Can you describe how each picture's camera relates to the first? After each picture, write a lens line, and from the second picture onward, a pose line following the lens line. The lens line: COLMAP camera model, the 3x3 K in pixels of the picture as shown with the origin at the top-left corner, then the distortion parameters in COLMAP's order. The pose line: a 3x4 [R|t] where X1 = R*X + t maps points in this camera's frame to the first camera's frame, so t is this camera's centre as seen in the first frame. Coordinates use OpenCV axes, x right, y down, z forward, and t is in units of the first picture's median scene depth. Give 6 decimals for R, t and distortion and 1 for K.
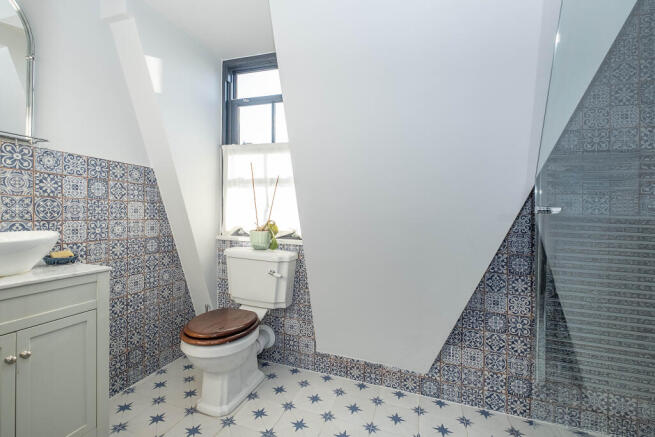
lens RADIAL K [[291.7, 0, 326.5], [0, 291.7, 212.6], [0, 0, 1]] dist [-0.004926, -0.000509]
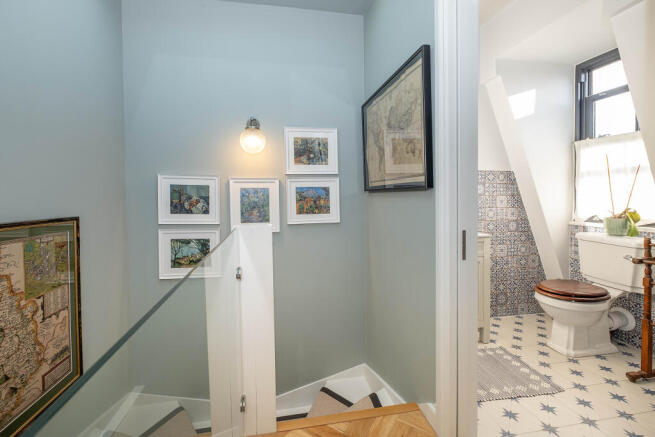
lens RADIAL K [[291.7, 0, 326.5], [0, 291.7, 212.6], [0, 0, 1]] dist [-0.004926, -0.000509]
pose [[0.464324, 0.017318, -0.885496, 0.222854], [0.023640, 0.999210, 0.031938, -0.017313], [0.885350, -0.035762, 0.463548, -0.436124]]
